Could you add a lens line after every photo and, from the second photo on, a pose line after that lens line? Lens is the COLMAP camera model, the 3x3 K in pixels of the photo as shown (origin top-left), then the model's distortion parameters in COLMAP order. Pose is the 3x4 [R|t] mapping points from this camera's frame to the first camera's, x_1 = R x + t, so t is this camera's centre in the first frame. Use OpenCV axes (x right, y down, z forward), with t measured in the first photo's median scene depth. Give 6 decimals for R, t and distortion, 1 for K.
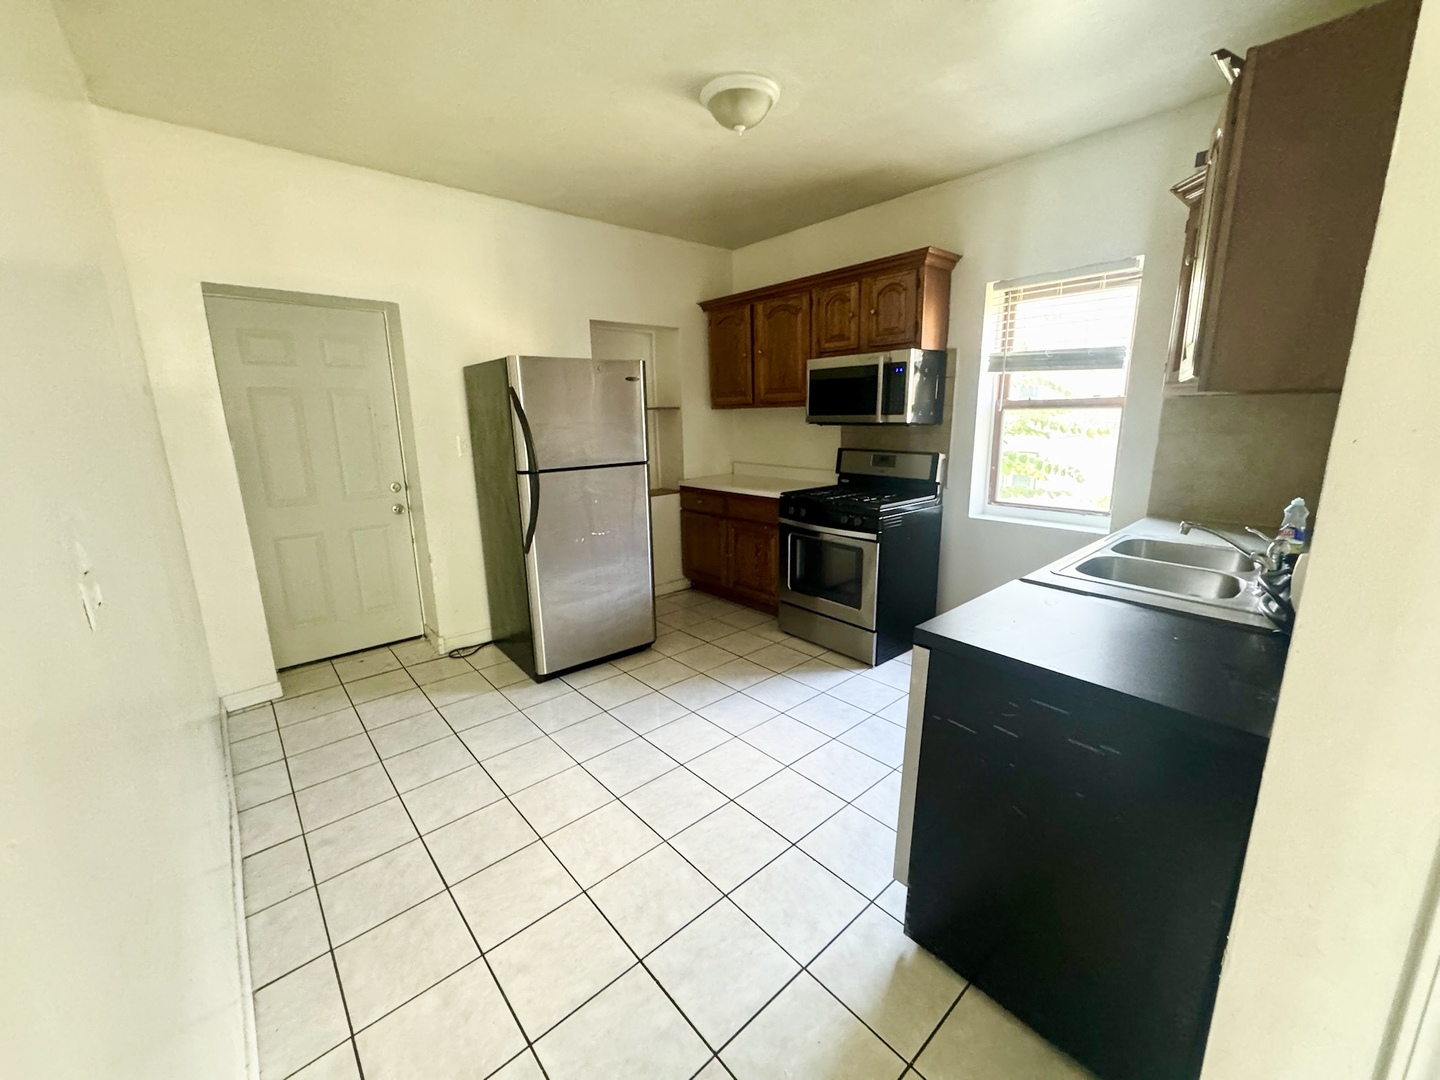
lens RADIAL K [[576.5, 0, 720.0], [0, 576.5, 540.0], [0, 0, 1]] dist [-0.003532, -0.000683]
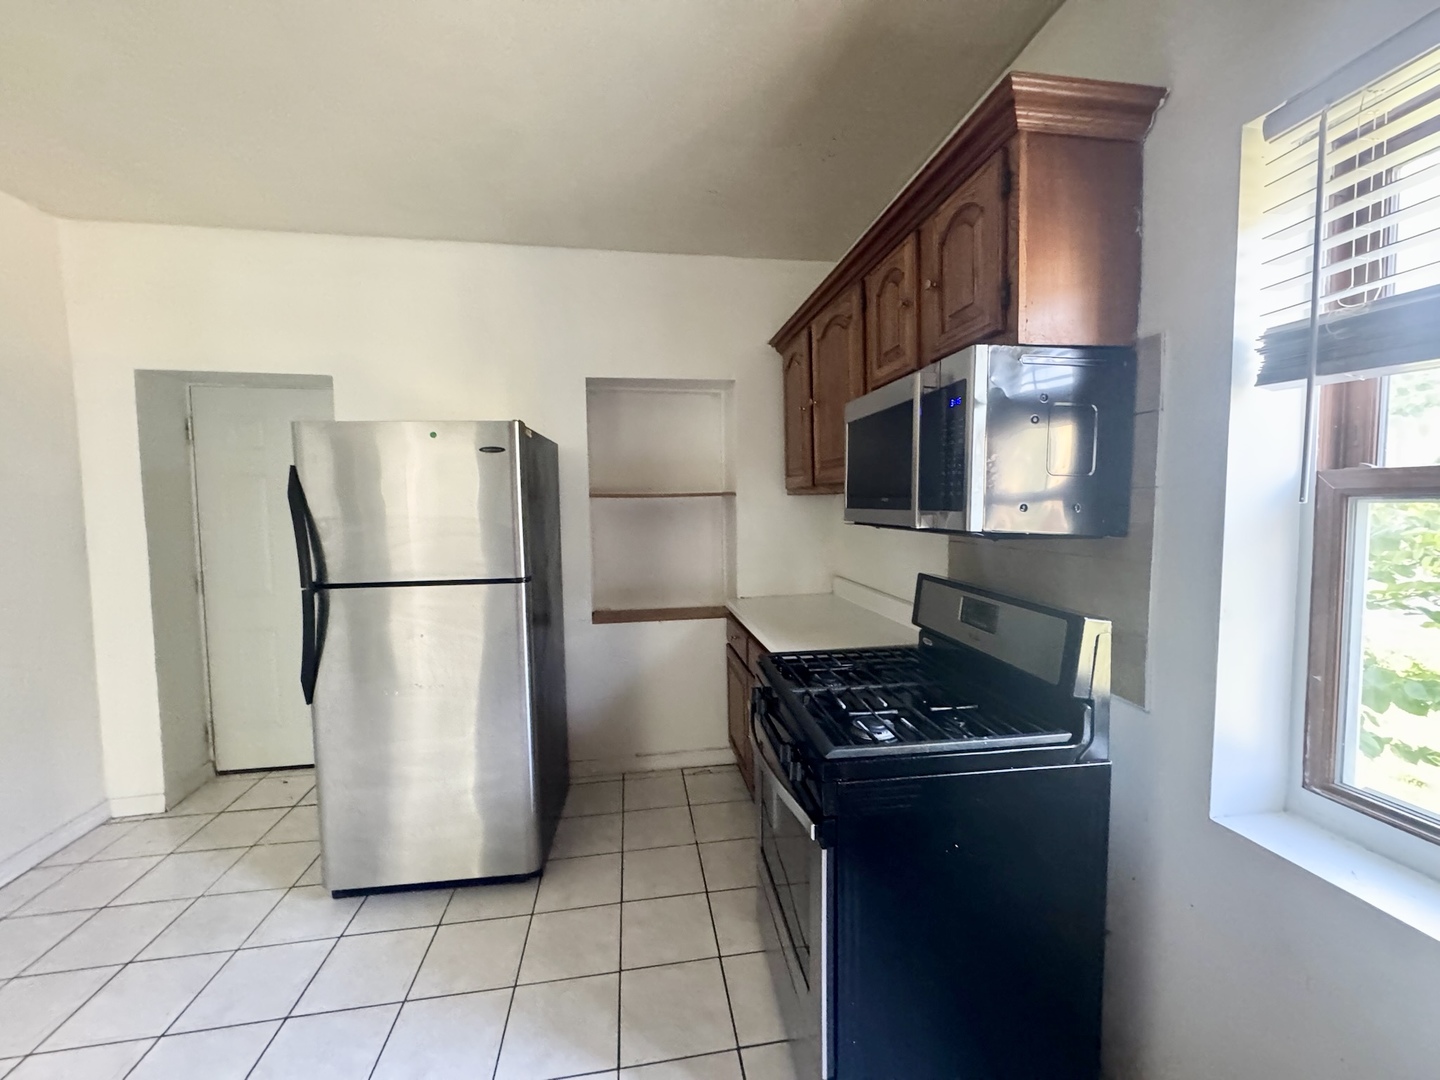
lens RADIAL K [[576.5, 0, 720.0], [0, 576.5, 540.0], [0, 0, 1]] dist [-0.003532, -0.000683]
pose [[0.845893, 0.041982, -0.531697, 0.372599], [-0.118615, 0.986739, -0.110798, -0.130537], [0.519995, 0.156790, 0.839656, 0.568464]]
